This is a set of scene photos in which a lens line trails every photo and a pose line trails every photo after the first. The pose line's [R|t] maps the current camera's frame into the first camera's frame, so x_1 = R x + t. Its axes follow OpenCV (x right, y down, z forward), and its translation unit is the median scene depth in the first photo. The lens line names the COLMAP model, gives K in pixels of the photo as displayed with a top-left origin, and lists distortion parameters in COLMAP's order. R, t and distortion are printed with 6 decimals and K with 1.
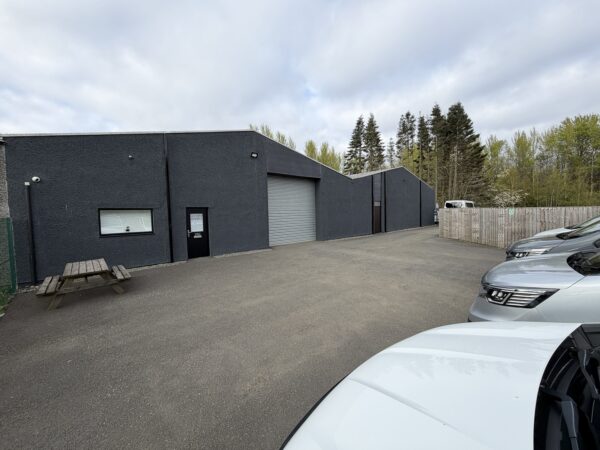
lens RADIAL K [[239.2, 0, 299.8], [0, 239.2, 224.0], [0, 0, 1]] dist [0.003822, 0.000443]
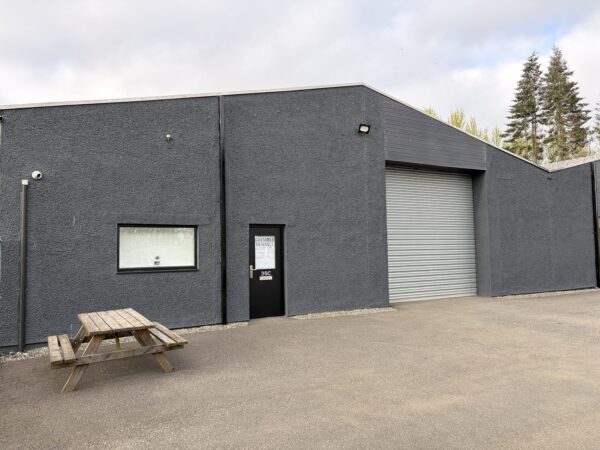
lens RADIAL K [[451.2, 0, 300.1], [0, 451.2, 224.7], [0, 0, 1]] dist [0.046228, -0.012285]
pose [[0.978889, -0.005146, -0.204326, -0.153877], [-0.015588, 0.994892, -0.099737, 0.035819], [0.203795, 0.100817, 0.973809, 0.008099]]
